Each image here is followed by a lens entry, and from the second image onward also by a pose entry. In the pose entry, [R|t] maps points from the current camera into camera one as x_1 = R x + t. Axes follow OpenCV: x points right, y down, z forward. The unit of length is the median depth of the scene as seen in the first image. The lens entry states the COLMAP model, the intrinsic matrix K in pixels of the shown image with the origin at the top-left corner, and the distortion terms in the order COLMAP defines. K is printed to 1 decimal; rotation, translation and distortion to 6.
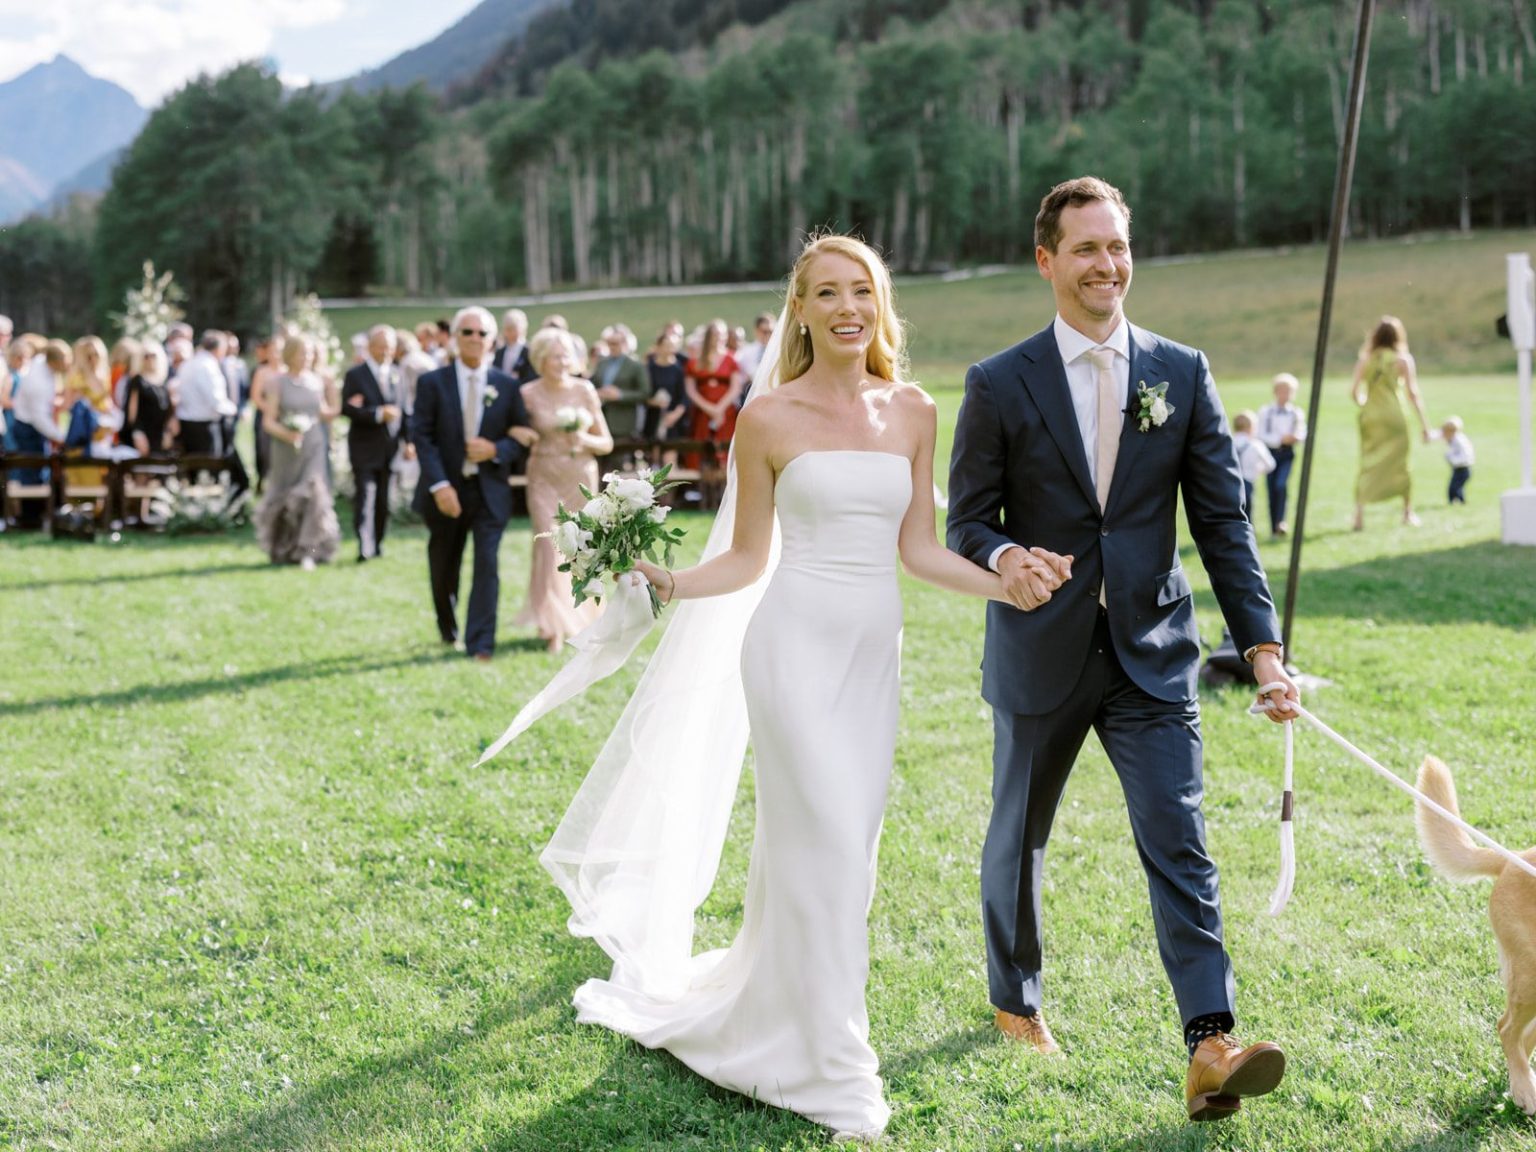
lens RADIAL K [[2460.7, 0, 686.3], [0, 2460.7, 574.2], [0, 0, 1]] dist [-0.004789, 0.053221]
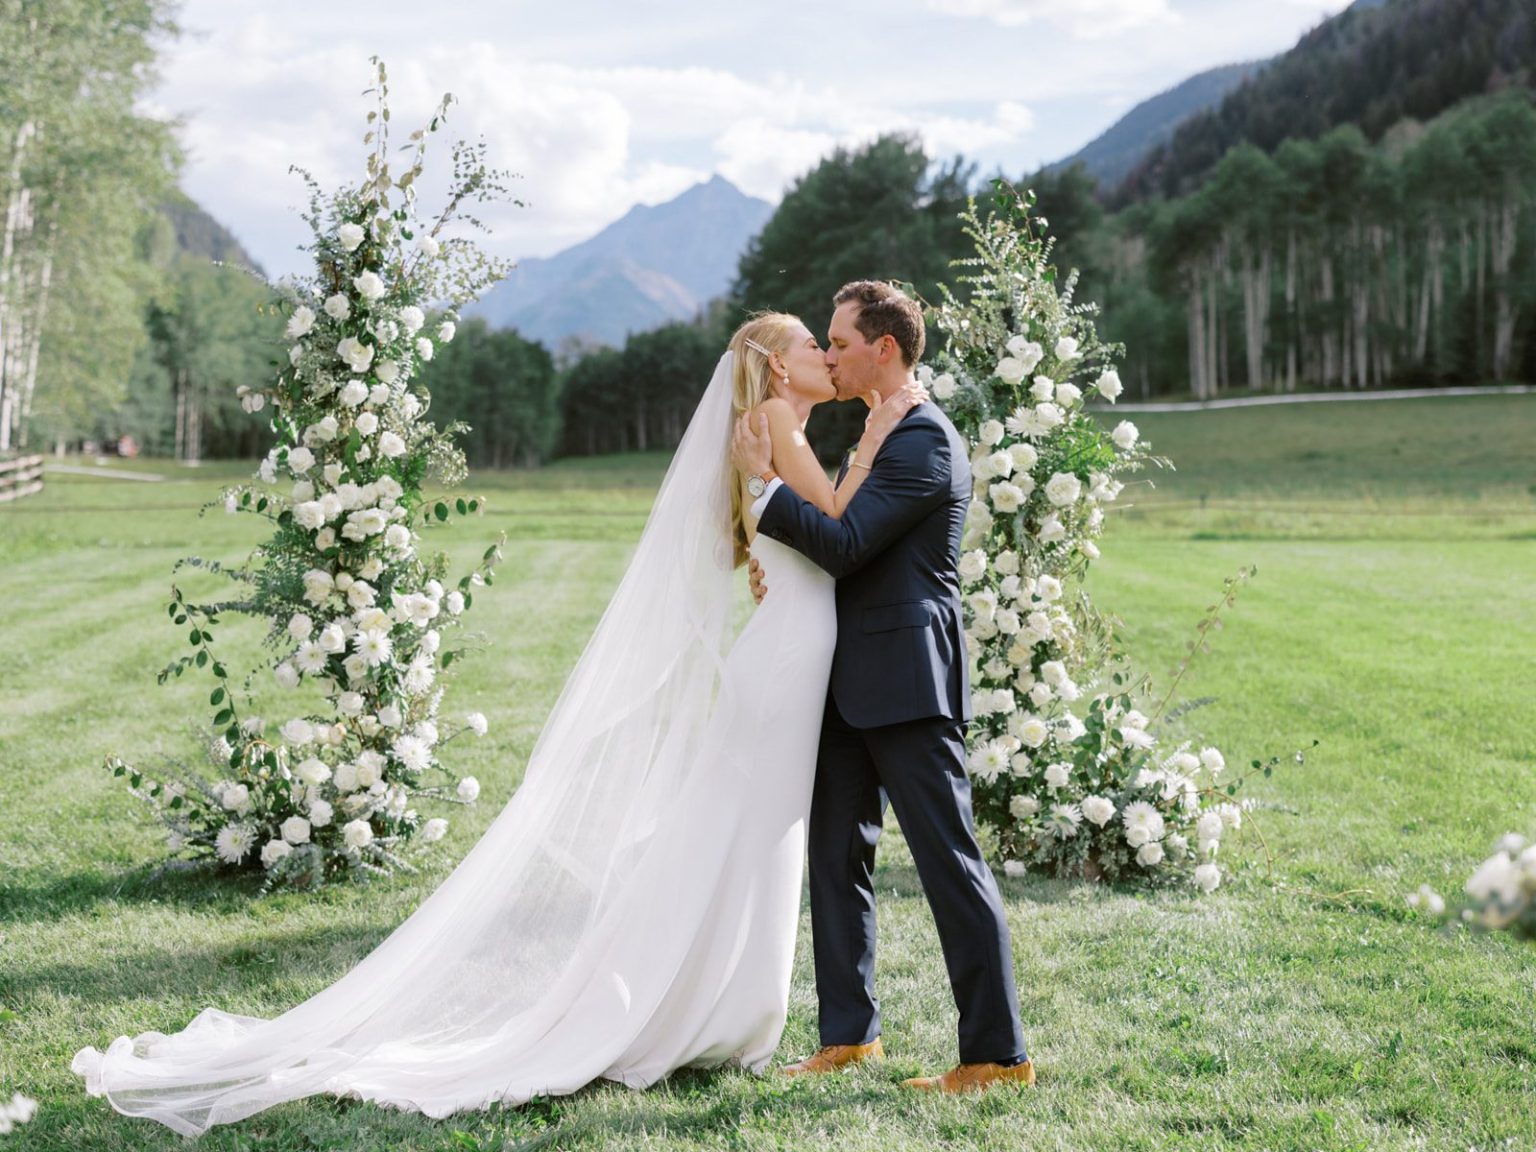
lens RADIAL K [[2443.8, 0, 775.1], [0, 2443.8, 574.1], [0, 0, 1]] dist [0.002328, 0.058207]
pose [[0.975642, 0.019871, -0.218465, -0.016721], [-0.029690, 0.998687, -0.041754, -0.008628], [0.217348, 0.047224, 0.974951, 0.103344]]
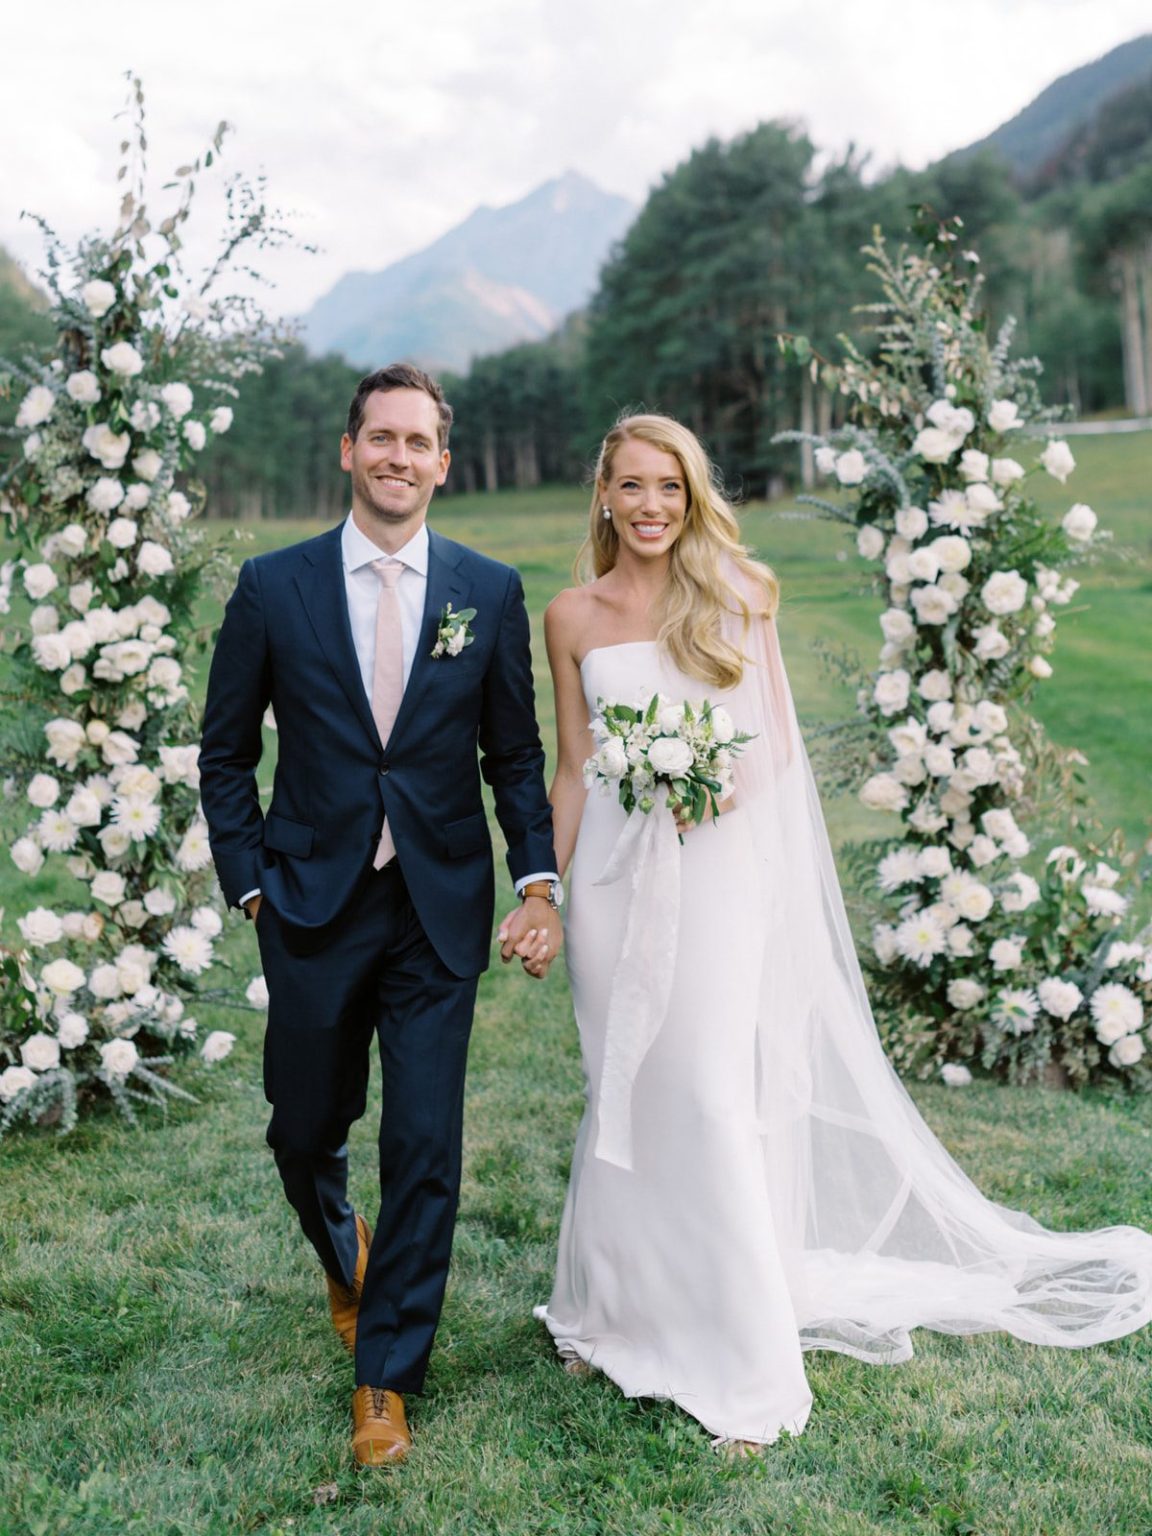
lens RADIAL K [[2847.5, 0, 676.6], [0, 2847.5, 526.4], [0, 0, 1]] dist [-0.088591, 1.022171]
pose [[0.977764, -0.013091, -0.209299, -0.017185], [-0.003391, 0.996932, -0.078195, -0.009546], [0.209681, 0.077166, 0.974720, 0.105760]]
